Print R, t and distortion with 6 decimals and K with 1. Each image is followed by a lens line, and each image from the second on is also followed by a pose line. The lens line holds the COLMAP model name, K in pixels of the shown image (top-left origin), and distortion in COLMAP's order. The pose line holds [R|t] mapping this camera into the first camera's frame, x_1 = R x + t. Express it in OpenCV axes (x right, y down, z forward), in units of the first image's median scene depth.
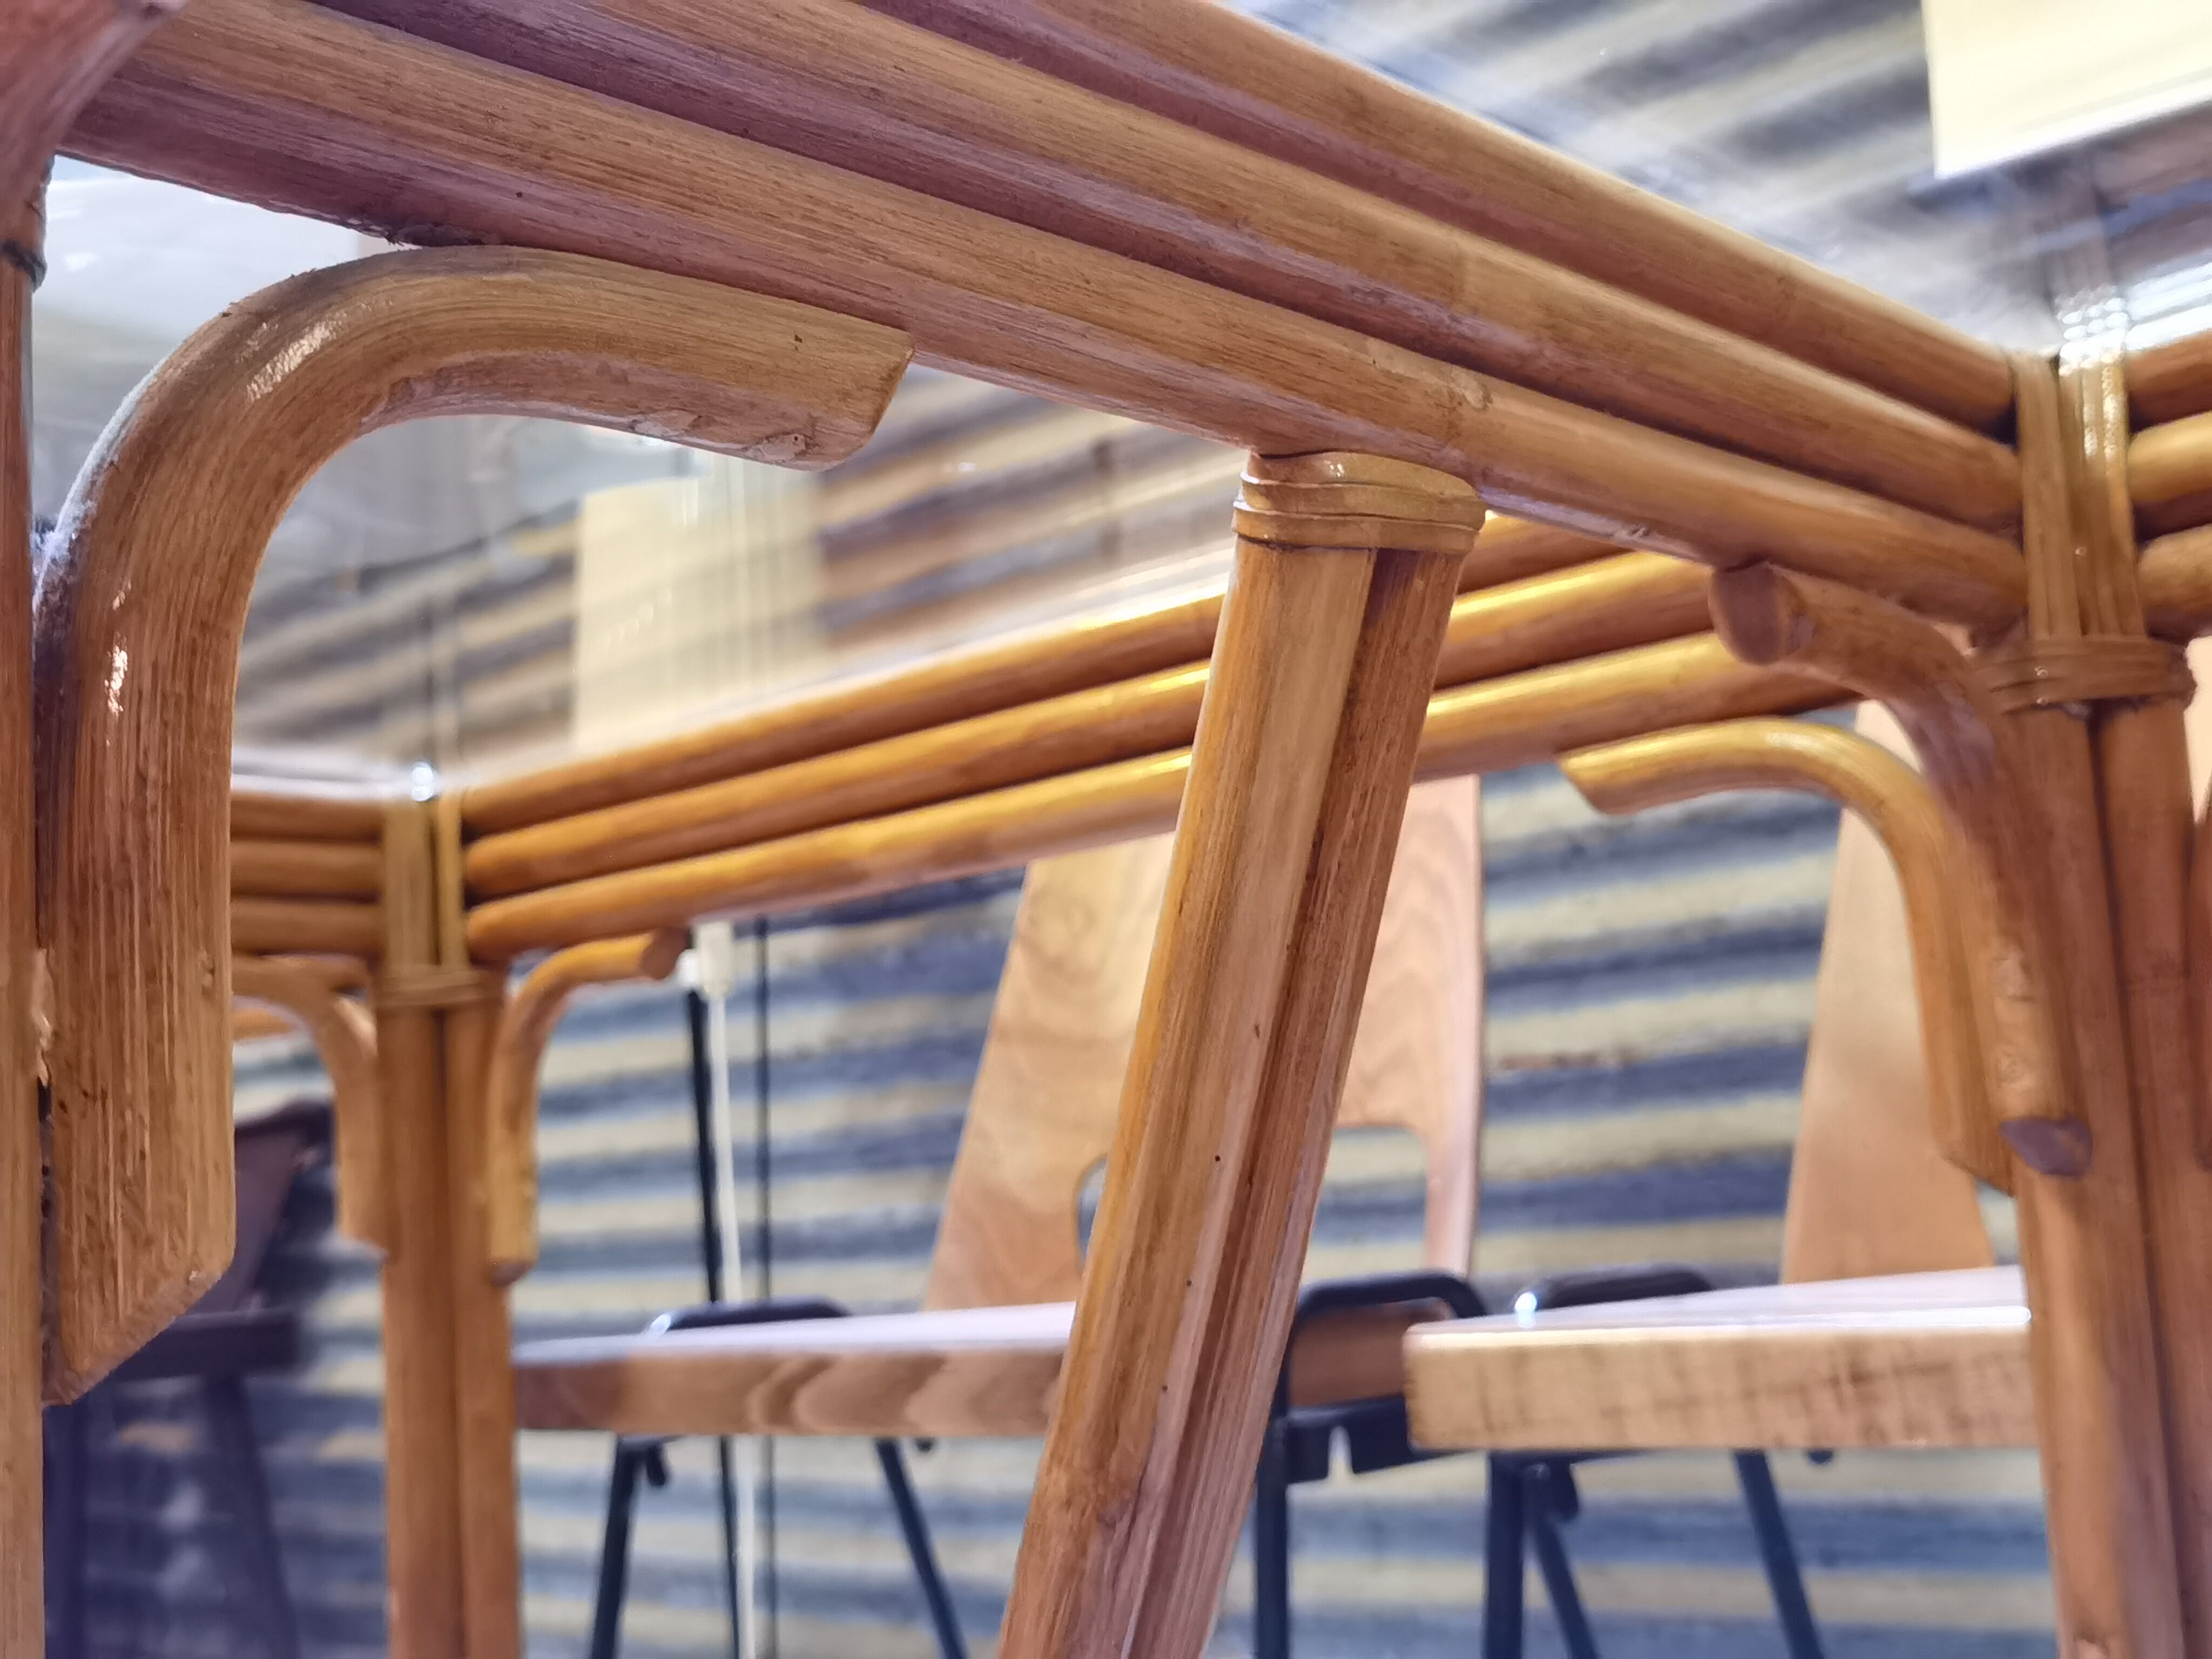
lens RADIAL K [[2660.6, 0, 1124.5], [0, 2660.6, 815.6], [0, 0, 1]] dist [-0.027639, 0.000000]
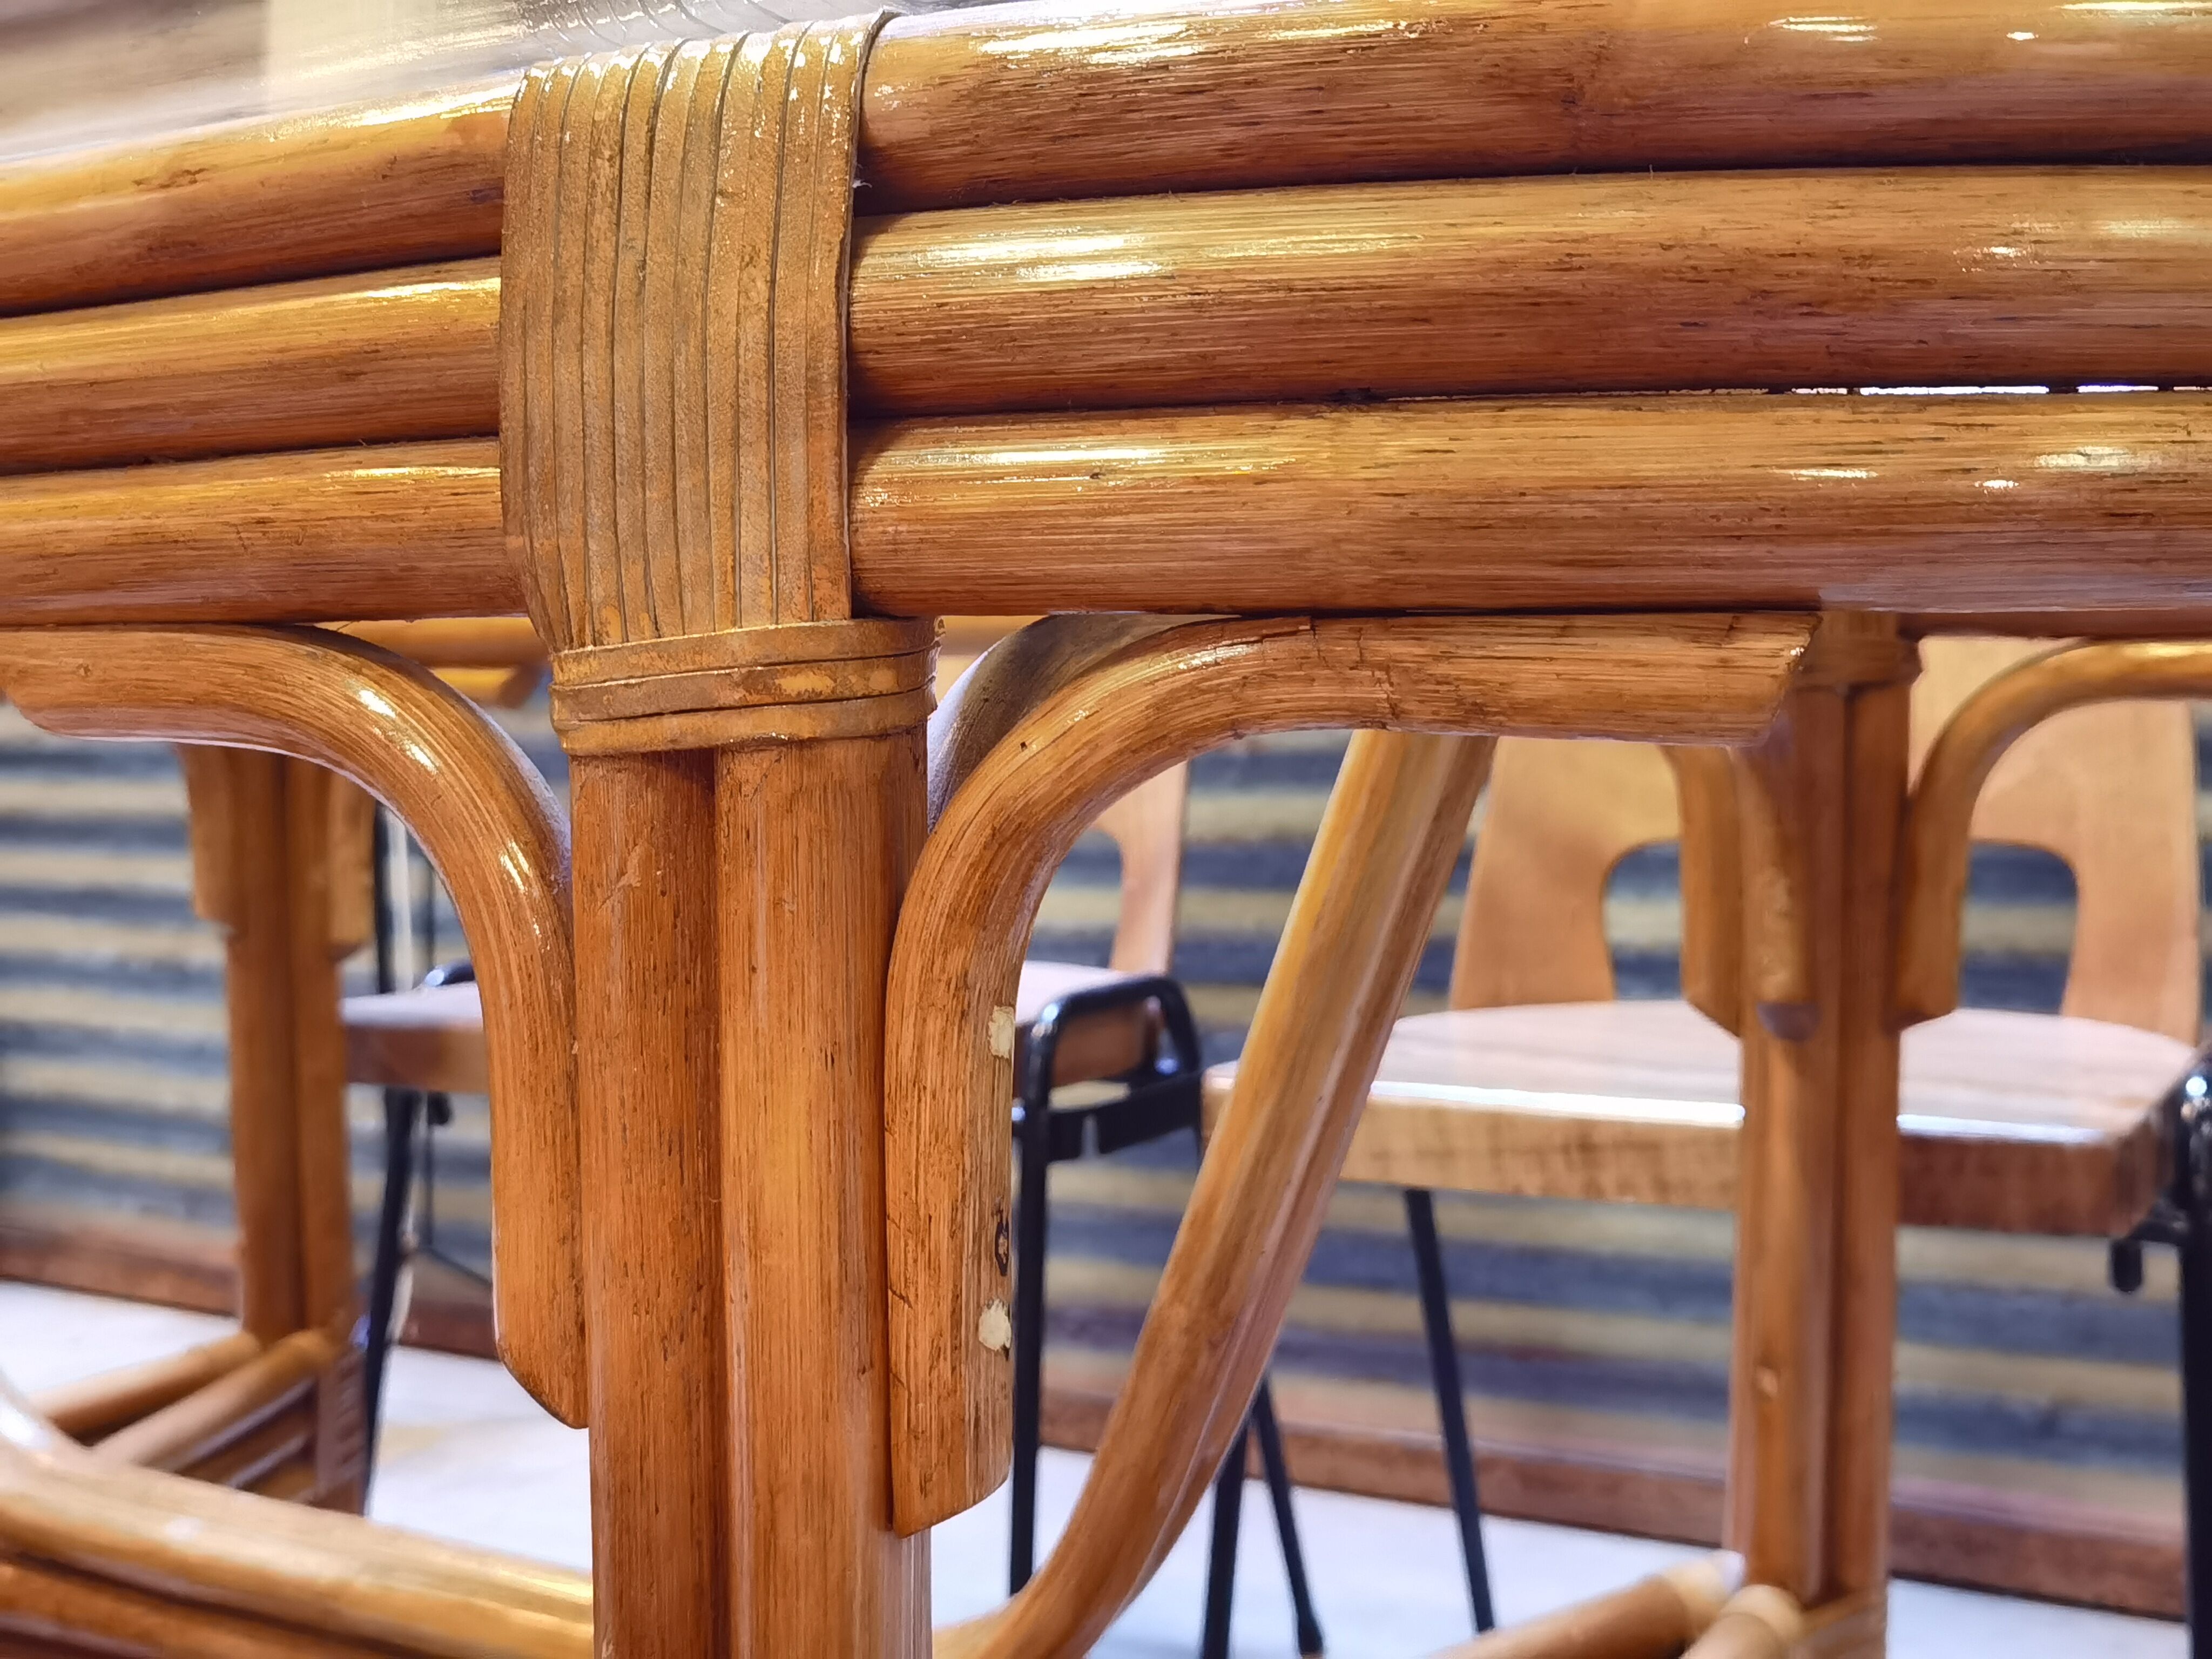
lens RADIAL K [[2660.6, 0, 1078.8], [0, 2660.6, 861.2], [0, 0, 1]] dist [-0.027639, 0.000000]
pose [[0.978857, 0.042104, 0.200167, -0.311365], [-0.081474, 0.977863, 0.192732, -0.208501], [-0.187621, -0.204965, 0.960618, -0.235800]]
